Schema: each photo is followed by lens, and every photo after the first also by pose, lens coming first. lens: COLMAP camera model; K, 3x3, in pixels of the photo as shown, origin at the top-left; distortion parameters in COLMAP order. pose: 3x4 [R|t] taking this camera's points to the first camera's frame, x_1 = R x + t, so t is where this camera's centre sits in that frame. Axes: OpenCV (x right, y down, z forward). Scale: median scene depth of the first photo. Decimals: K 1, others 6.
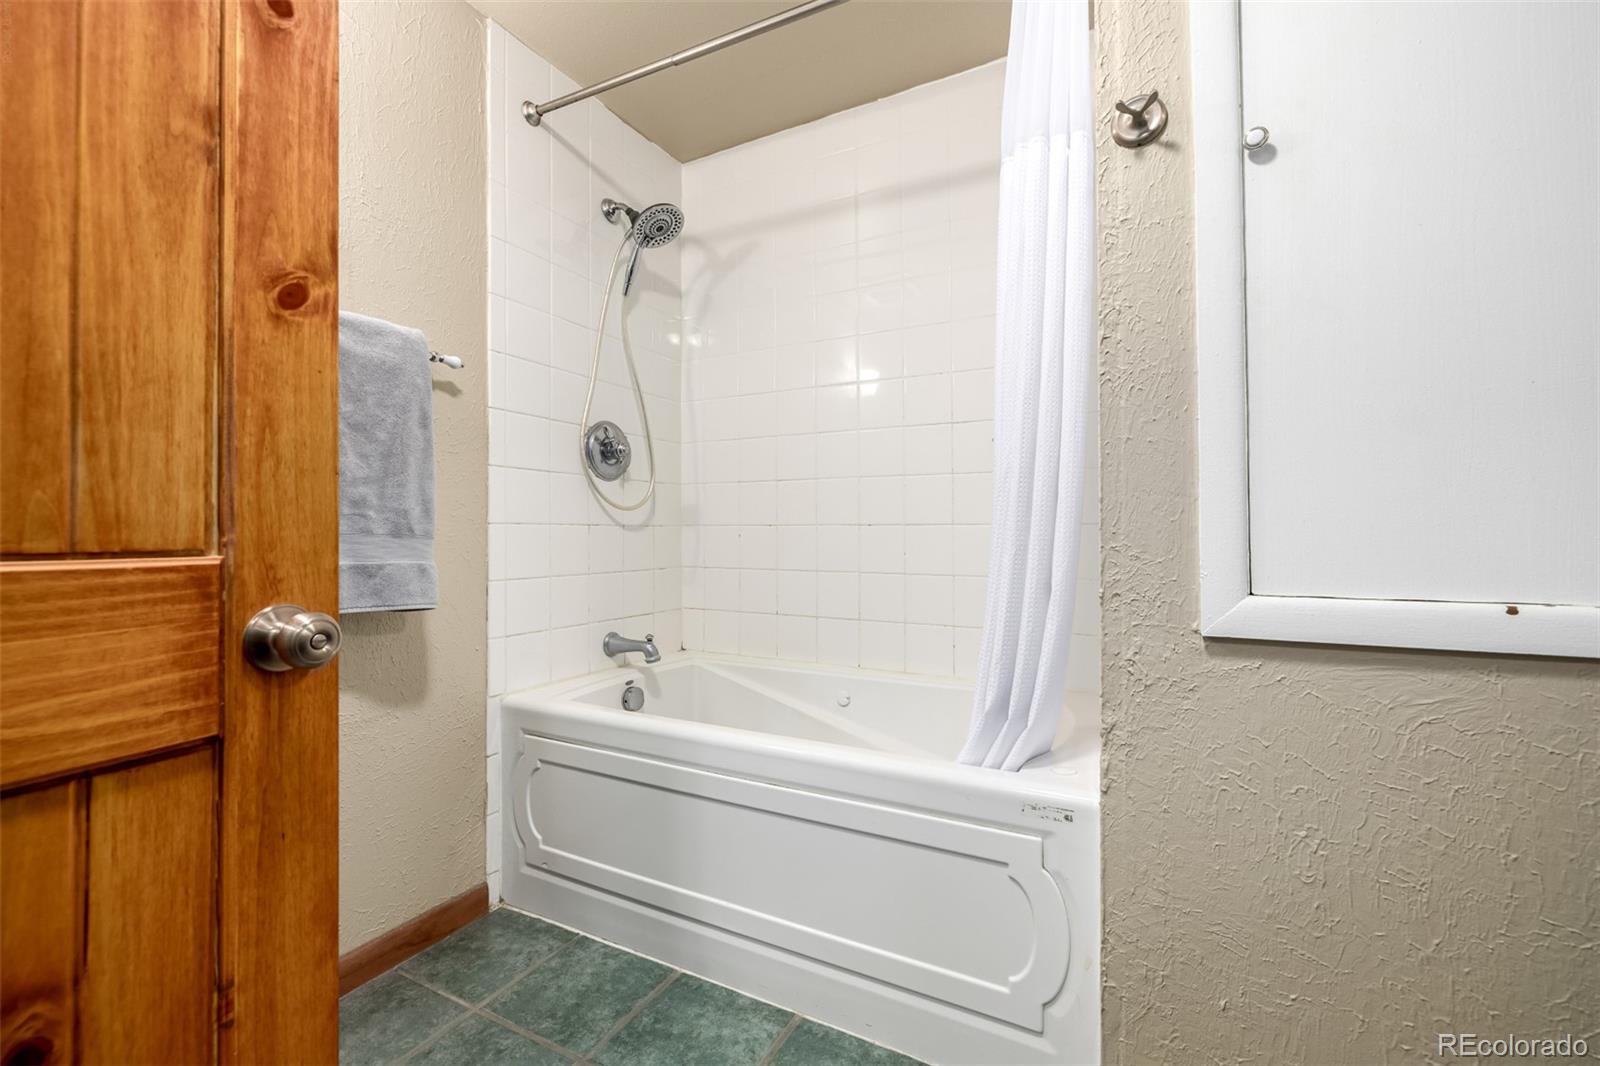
lens RADIAL K [[674.8, 0, 791.3], [0, 674.8, 527.7], [0, 0, 1]] dist [-0.000802, 0.000449]
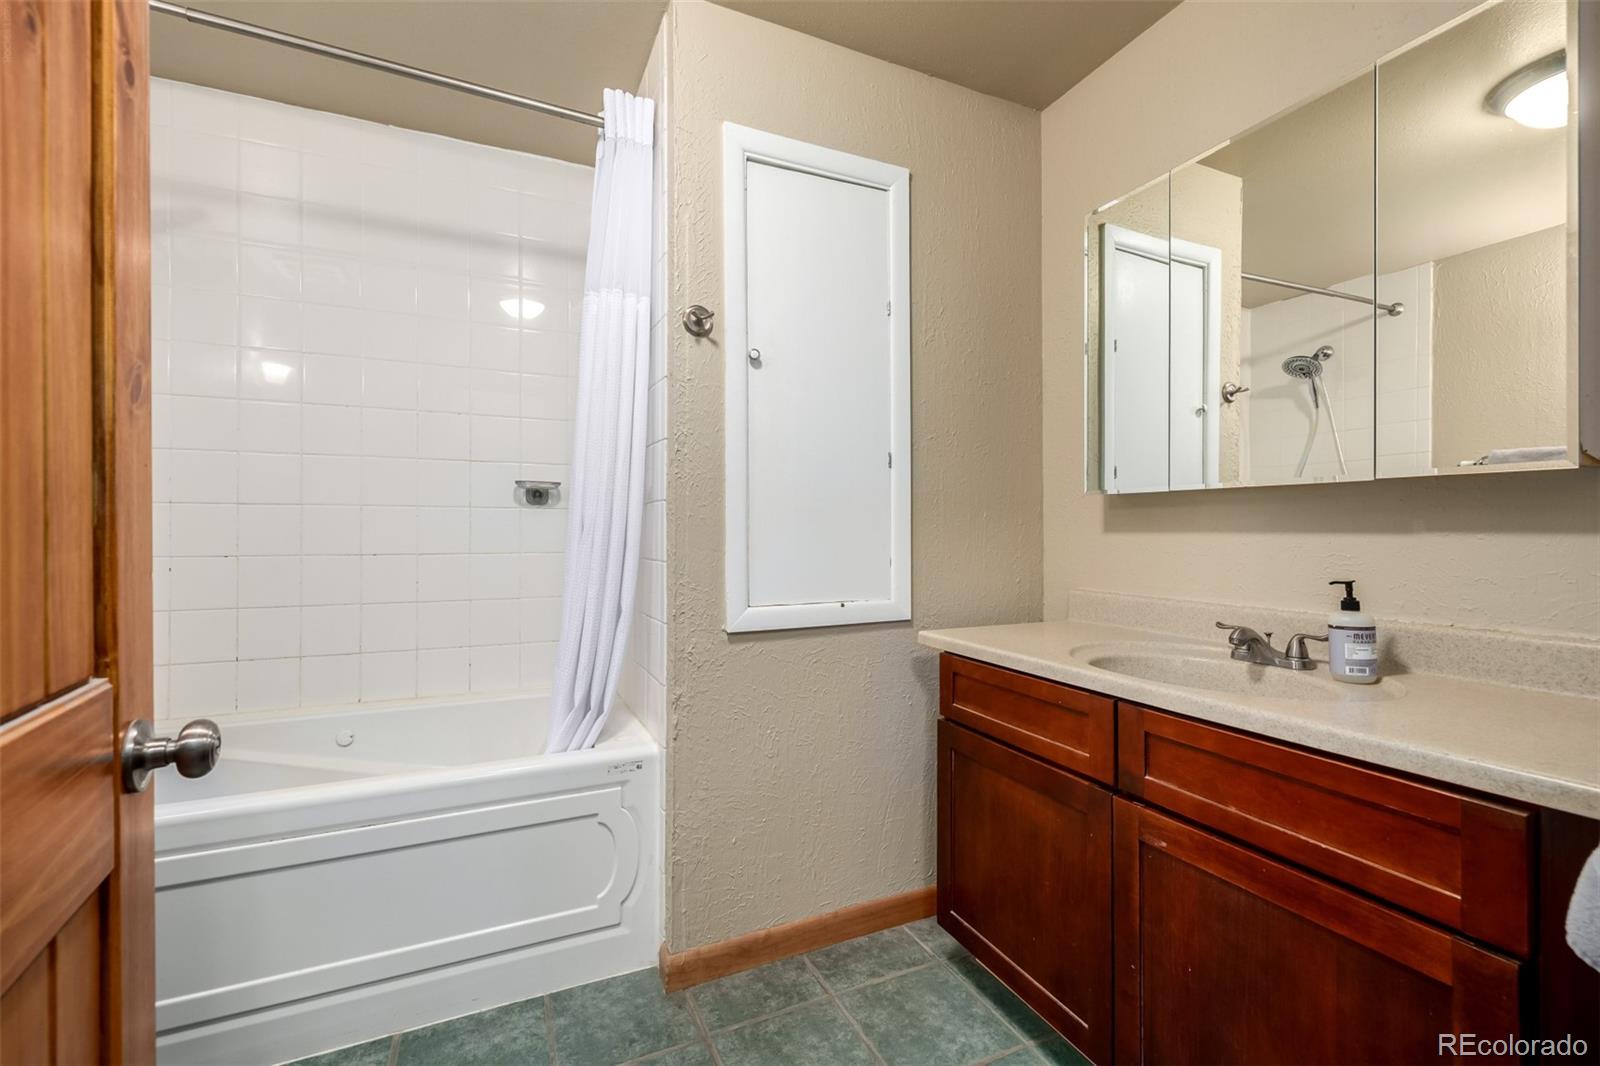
lens RADIAL K [[674.8, 0, 803.6], [0, 674.8, 531.1], [0, 0, 1]] dist [-0.000802, 0.000449]
pose [[0.608157, -0.000393, 0.793816, -0.538514], [-0.007785, 0.999949, 0.006459, -0.093989], [-0.793778, -0.010108, 0.608123, -0.170104]]
